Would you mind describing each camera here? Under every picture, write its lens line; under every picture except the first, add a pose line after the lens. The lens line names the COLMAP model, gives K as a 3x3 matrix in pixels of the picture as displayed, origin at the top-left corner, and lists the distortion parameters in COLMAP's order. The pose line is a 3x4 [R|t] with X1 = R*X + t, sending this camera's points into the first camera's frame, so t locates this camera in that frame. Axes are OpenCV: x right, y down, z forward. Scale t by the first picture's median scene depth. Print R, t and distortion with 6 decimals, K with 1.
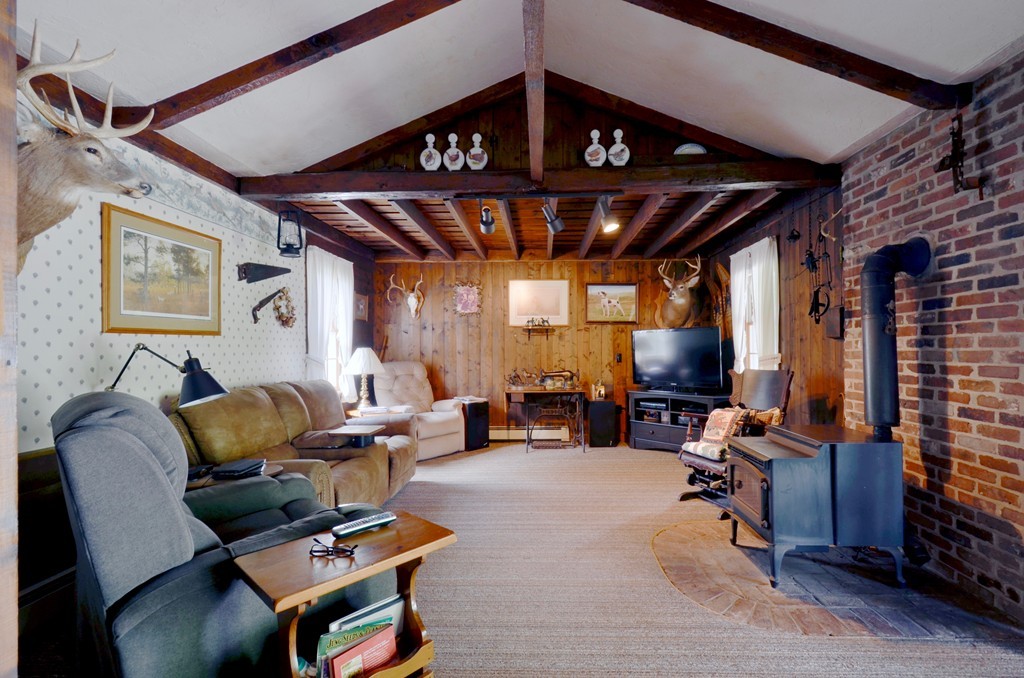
lens RADIAL K [[451.9, 0, 530.0], [0, 451.9, 350.2], [0, 0, 1]] dist [0.001096, -0.001252]
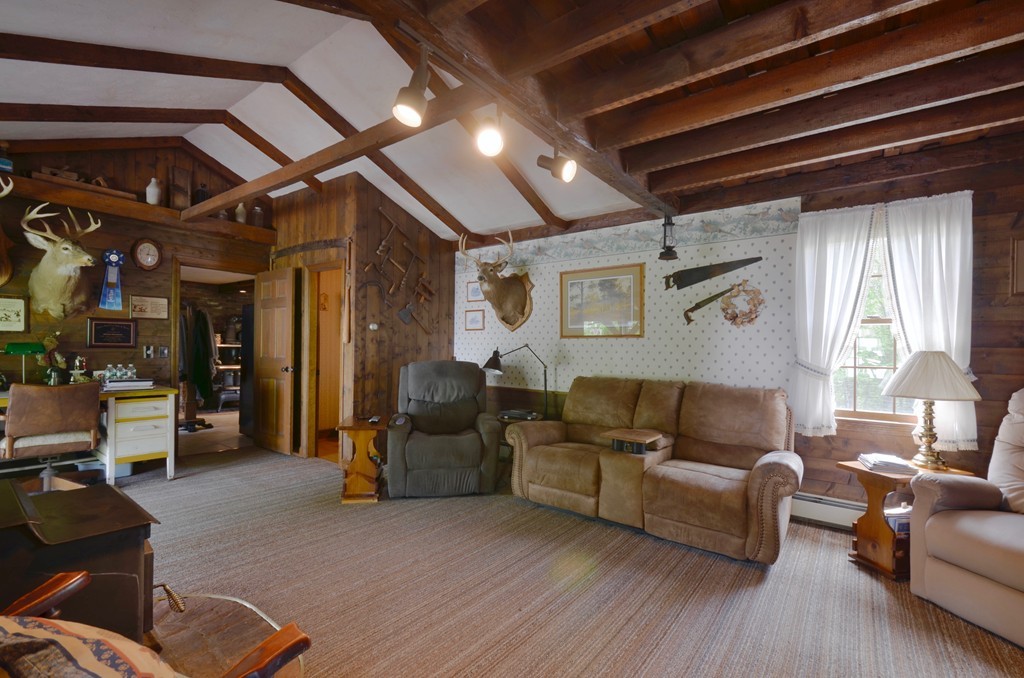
lens RADIAL K [[451.9, 0, 530.0], [0, 451.9, 350.2], [0, 0, 1]] dist [0.001096, -0.001252]
pose [[-0.560915, -0.007603, -0.827839, 0.625133], [-0.021315, 0.999759, 0.005261, 0.003534], [0.827599, 0.020597, -0.560942, 1.655671]]
